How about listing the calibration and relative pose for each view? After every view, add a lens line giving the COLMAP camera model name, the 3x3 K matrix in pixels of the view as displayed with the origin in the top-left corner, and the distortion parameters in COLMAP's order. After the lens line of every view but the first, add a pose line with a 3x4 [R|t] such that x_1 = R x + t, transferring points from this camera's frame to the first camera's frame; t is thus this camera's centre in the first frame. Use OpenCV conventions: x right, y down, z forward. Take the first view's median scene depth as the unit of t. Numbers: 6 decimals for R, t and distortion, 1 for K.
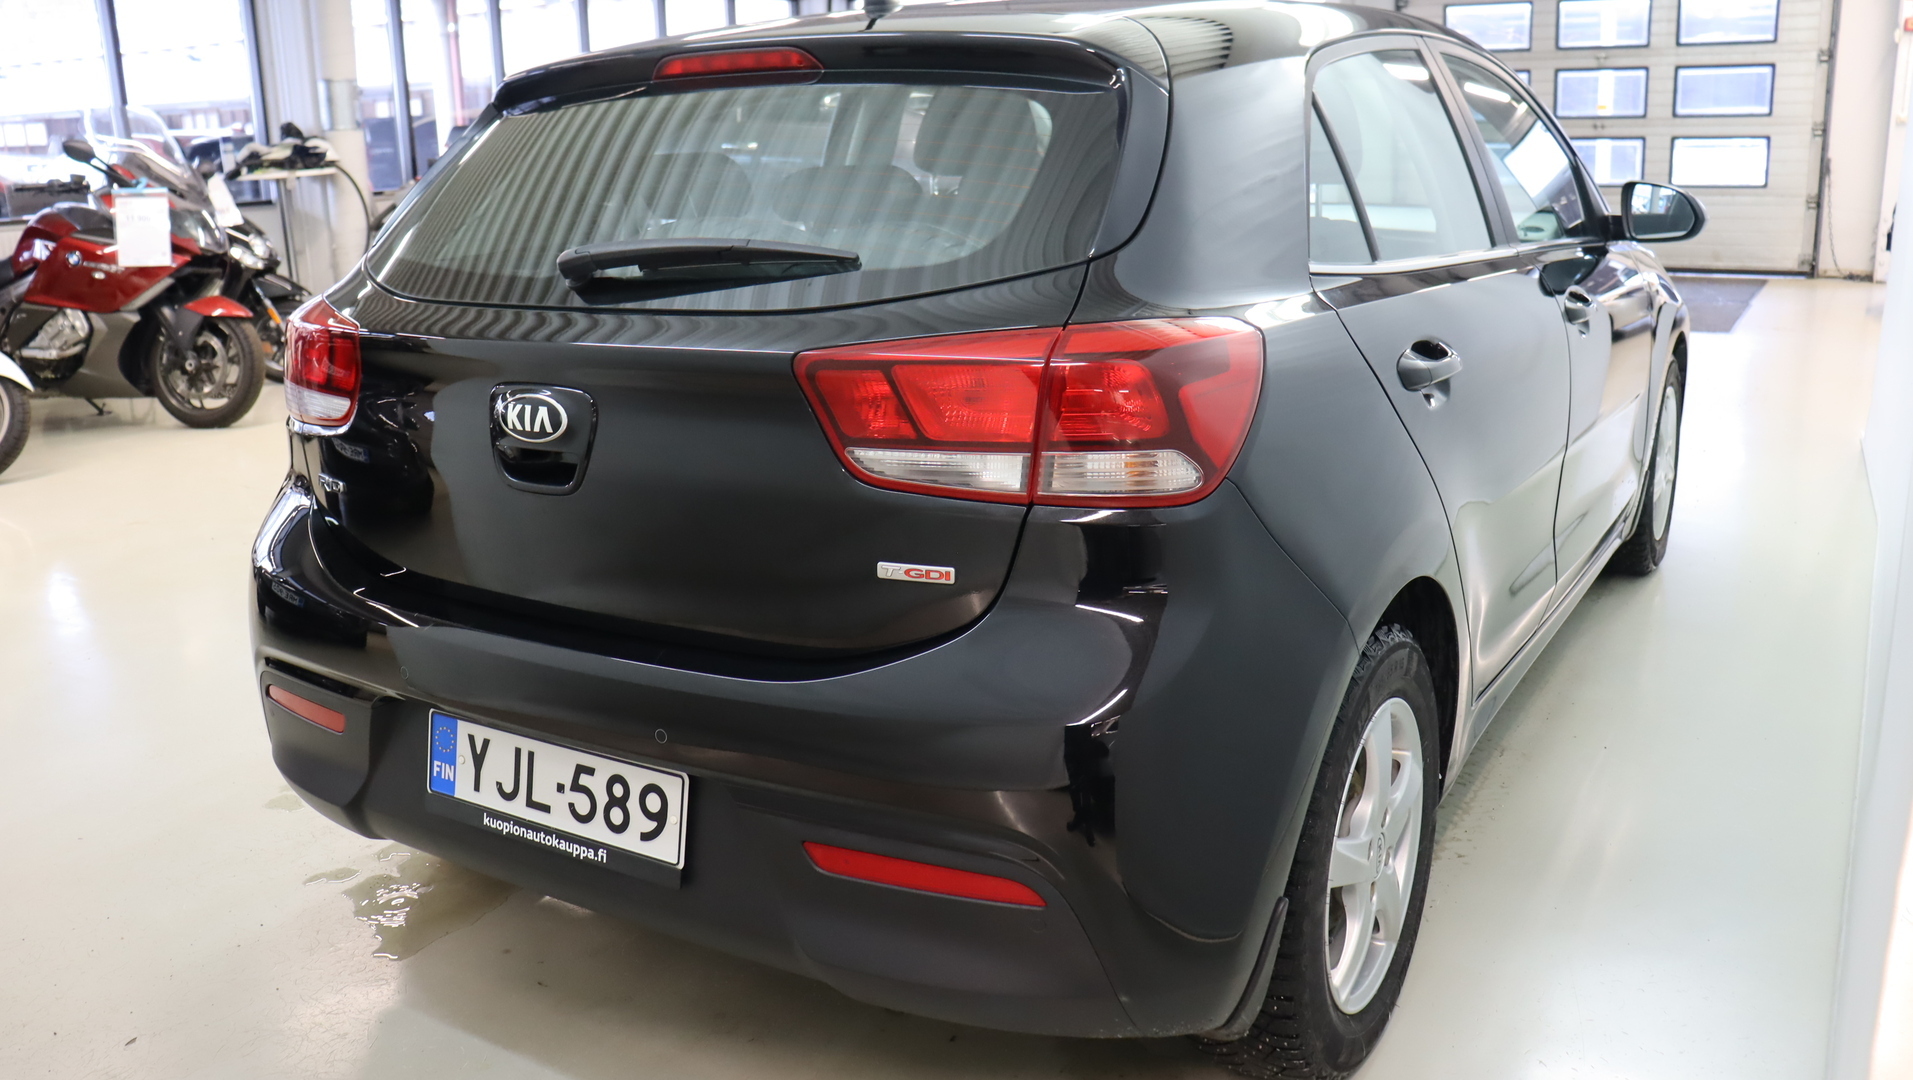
lens RADIAL K [[1719.7, 0, 956.5], [0, 1719.7, 540.0], [0, 0, 1]] dist [-0.203861, 0.426463]
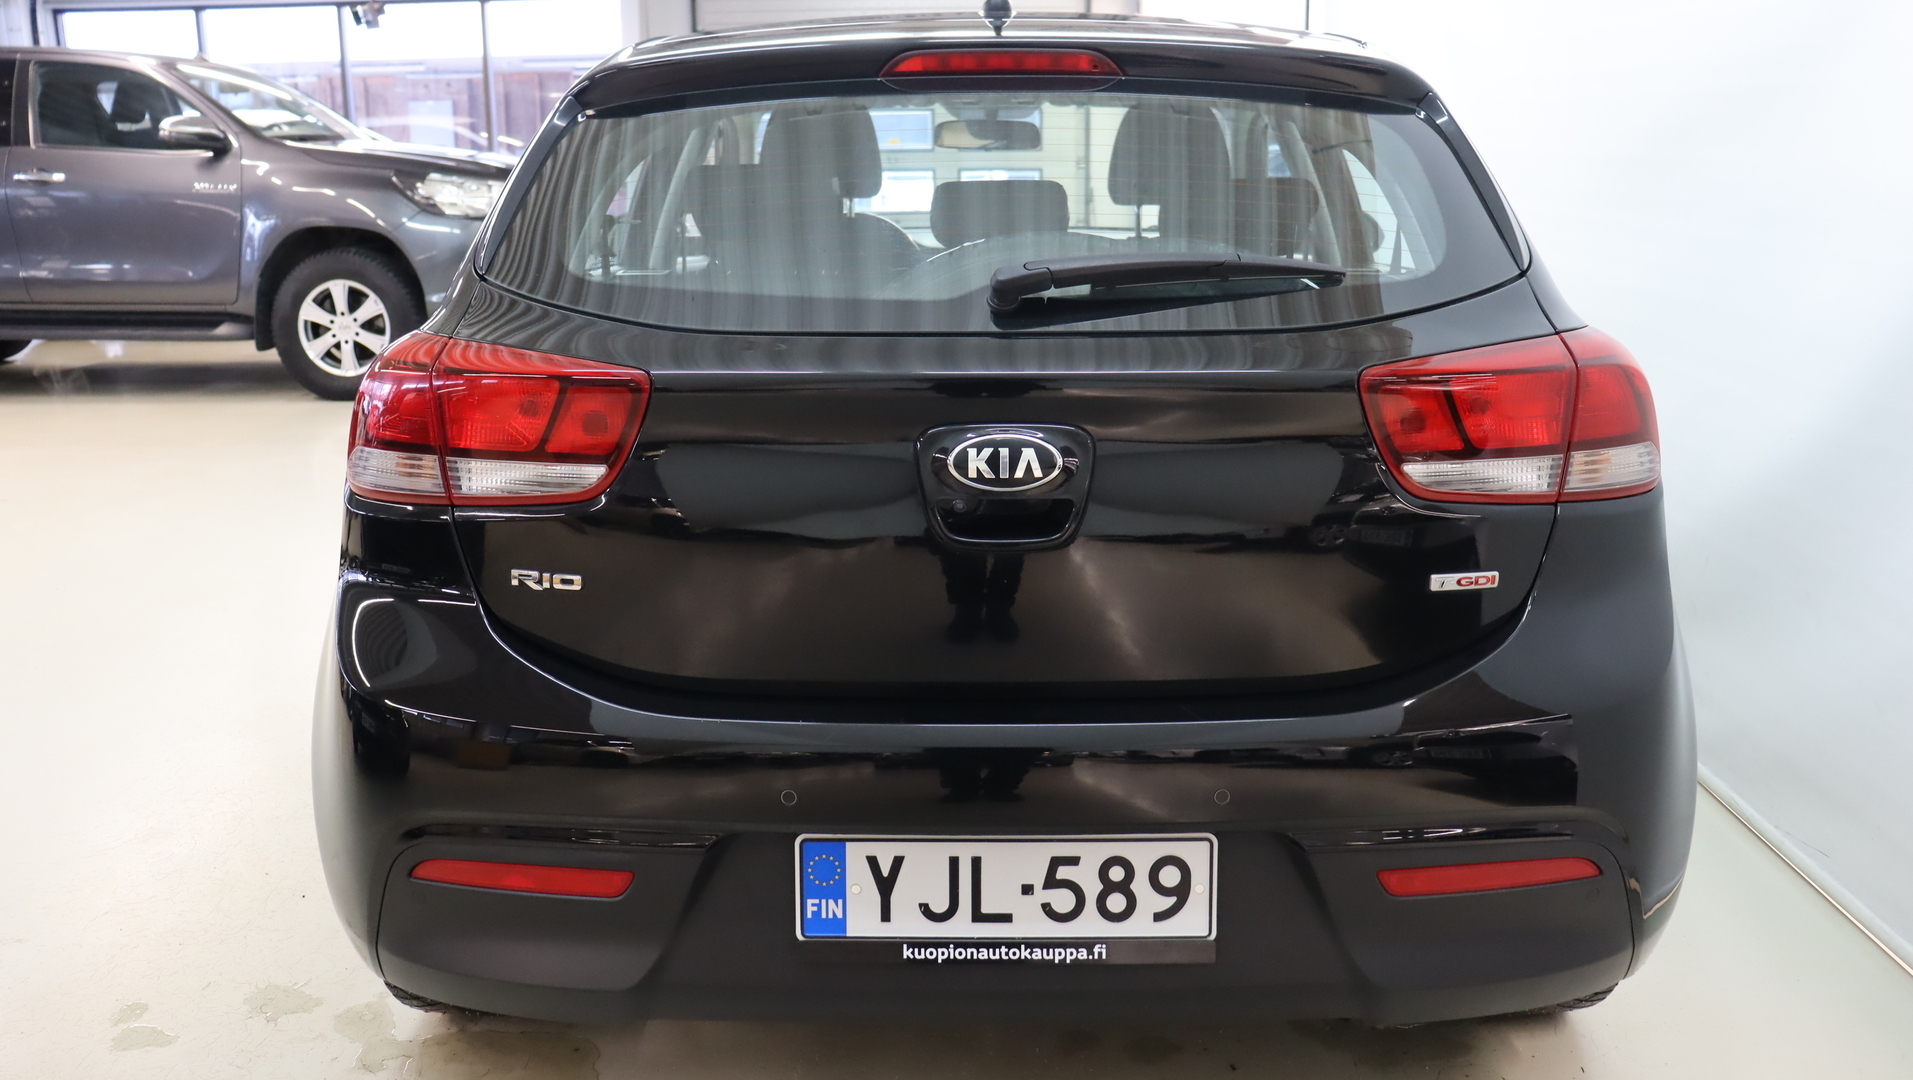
lens RADIAL K [[1719.7, 0, 956.5], [0, 1719.7, 540.0], [0, 0, 1]] dist [-0.203861, 0.426463]
pose [[0.829646, -0.101700, 0.548949, -0.736795], [0.112400, 0.993562, 0.014195, -0.047762], [-0.546858, 0.049925, 0.835735, 0.292643]]
